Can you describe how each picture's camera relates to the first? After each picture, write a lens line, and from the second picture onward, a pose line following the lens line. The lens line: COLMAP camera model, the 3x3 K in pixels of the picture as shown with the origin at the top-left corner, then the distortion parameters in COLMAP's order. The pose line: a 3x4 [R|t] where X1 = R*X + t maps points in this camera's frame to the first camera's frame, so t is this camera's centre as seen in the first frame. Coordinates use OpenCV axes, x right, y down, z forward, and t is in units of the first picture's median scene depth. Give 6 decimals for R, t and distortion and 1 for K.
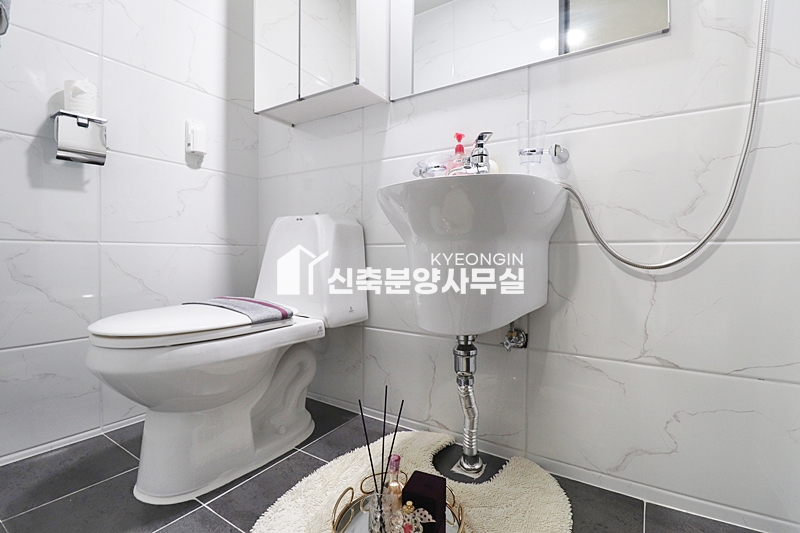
lens RADIAL K [[376.6, 0, 406.5], [0, 376.6, 260.5], [0, 0, 1]] dist [-0.019458, -0.001706]
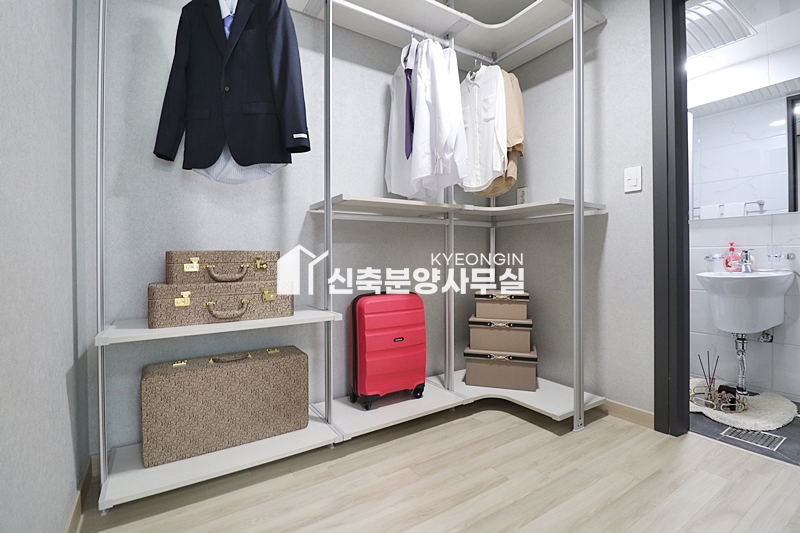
lens RADIAL K [[376.6, 0, 406.5], [0, 376.6, 260.5], [0, 0, 1]] dist [-0.019458, -0.001706]
pose [[0.914628, -0.007459, -0.404227, -0.799970], [0.004002, 0.999948, -0.009397, -0.246290], [0.404276, 0.006977, 0.914611, -1.932618]]
